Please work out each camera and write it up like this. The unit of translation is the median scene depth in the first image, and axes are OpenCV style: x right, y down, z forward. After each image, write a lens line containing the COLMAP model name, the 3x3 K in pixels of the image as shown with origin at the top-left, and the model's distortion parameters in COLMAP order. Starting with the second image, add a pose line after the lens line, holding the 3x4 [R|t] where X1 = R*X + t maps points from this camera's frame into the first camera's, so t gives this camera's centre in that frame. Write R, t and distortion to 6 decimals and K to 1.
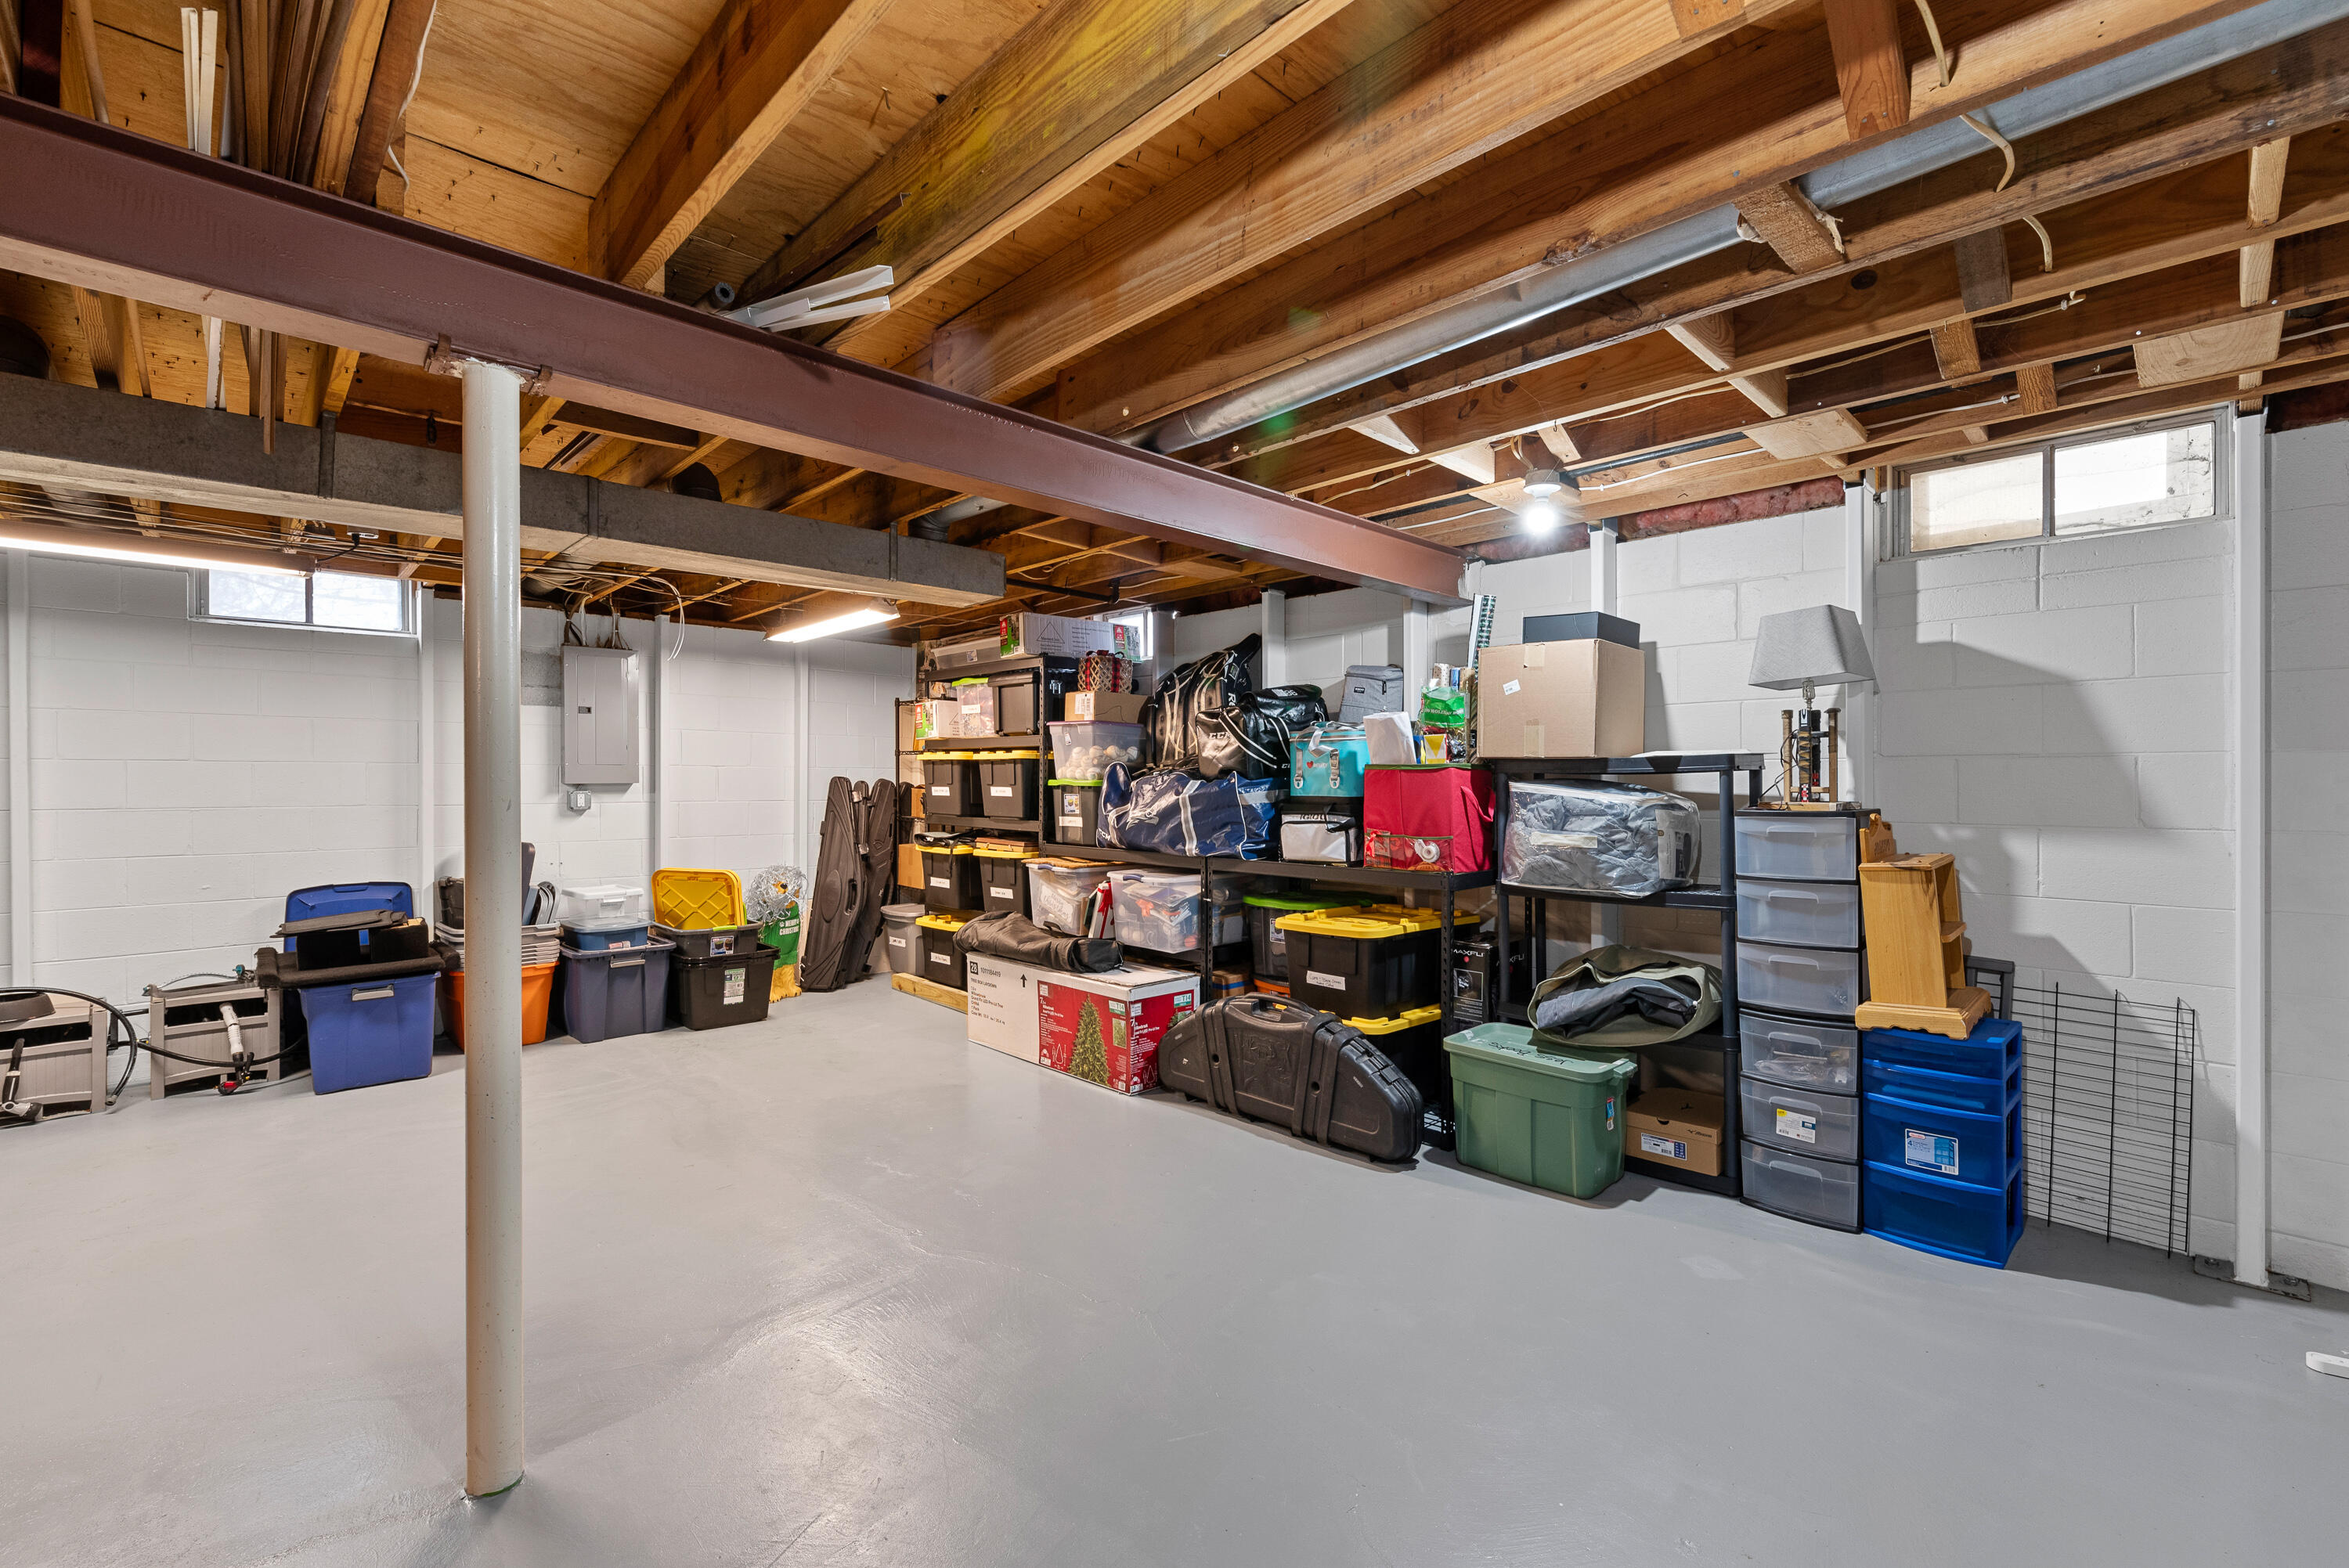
lens RADIAL K [[1011.2, 0, 1167.5], [0, 1011.2, 788.6], [0, 0, 1]] dist [-0.002387, -0.000146]
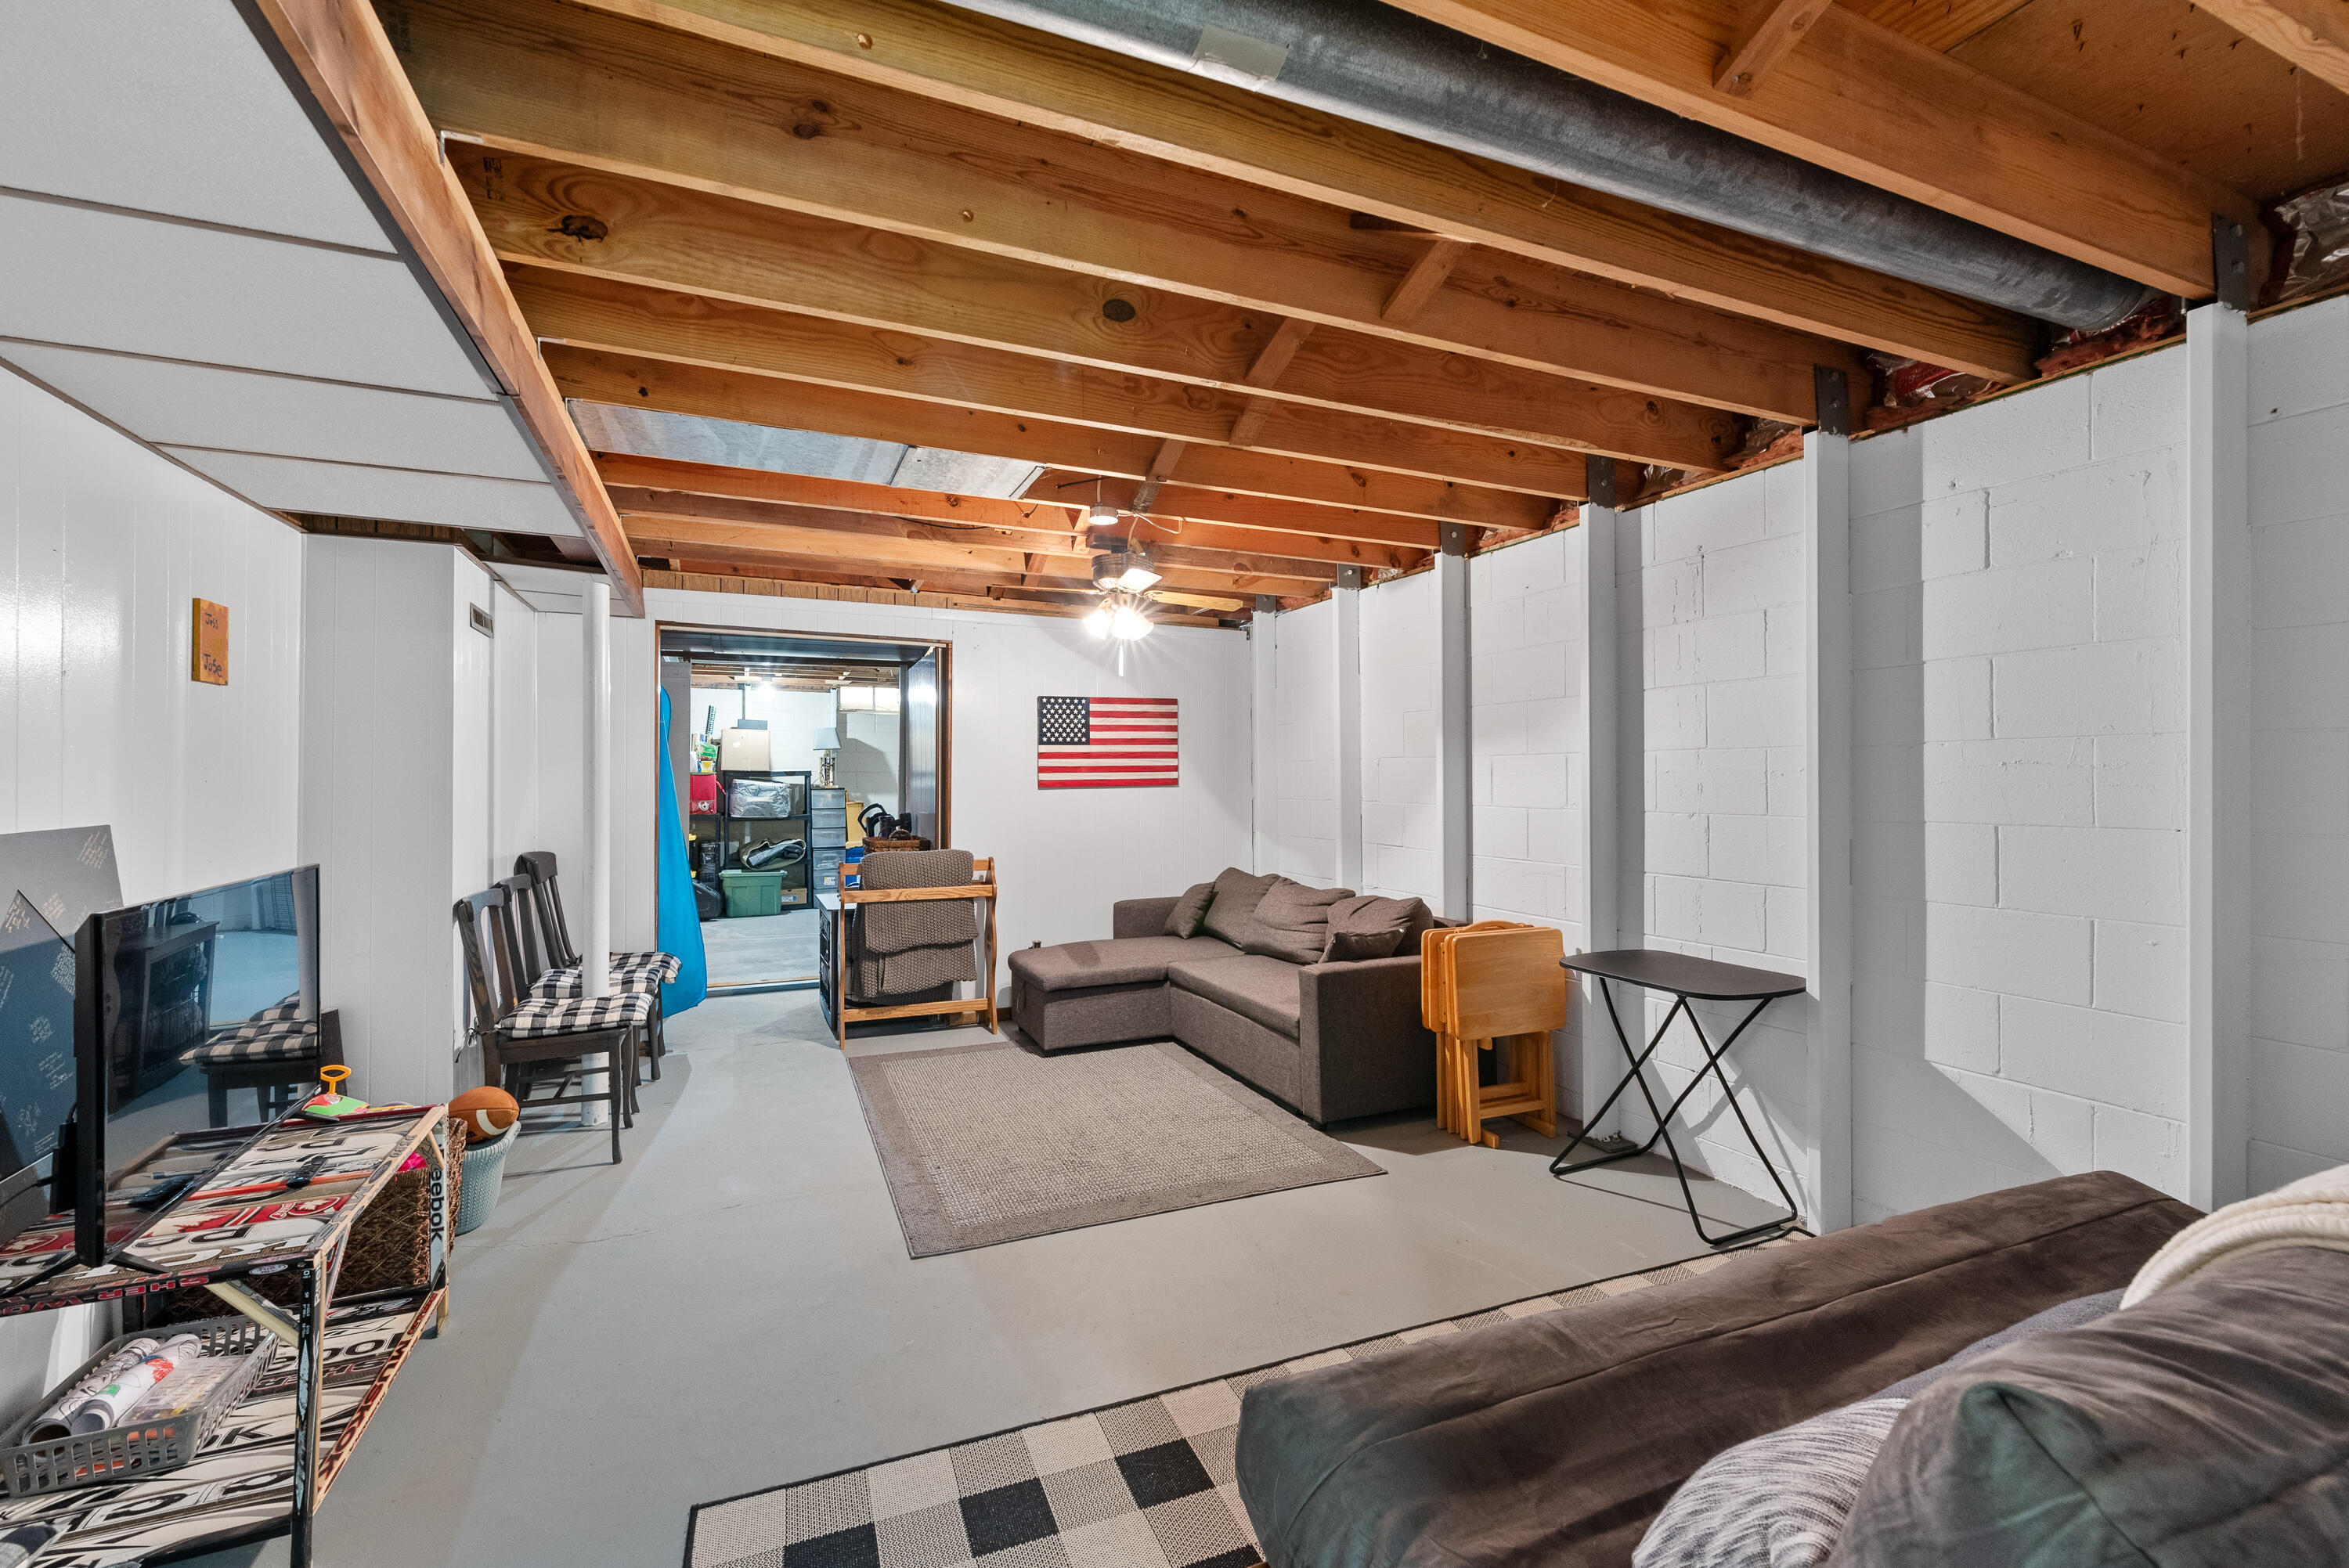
lens RADIAL K [[1011.2, 0, 1168.3], [0, 1011.2, 781.0], [0, 0, 1]] dist [-0.002387, -0.000146]
pose [[0.347151, 0.004042, 0.937800, -1.979602], [0.006722, 0.999954, -0.006798, 0.026899], [-0.937785, 0.008664, 0.347108, -1.136609]]
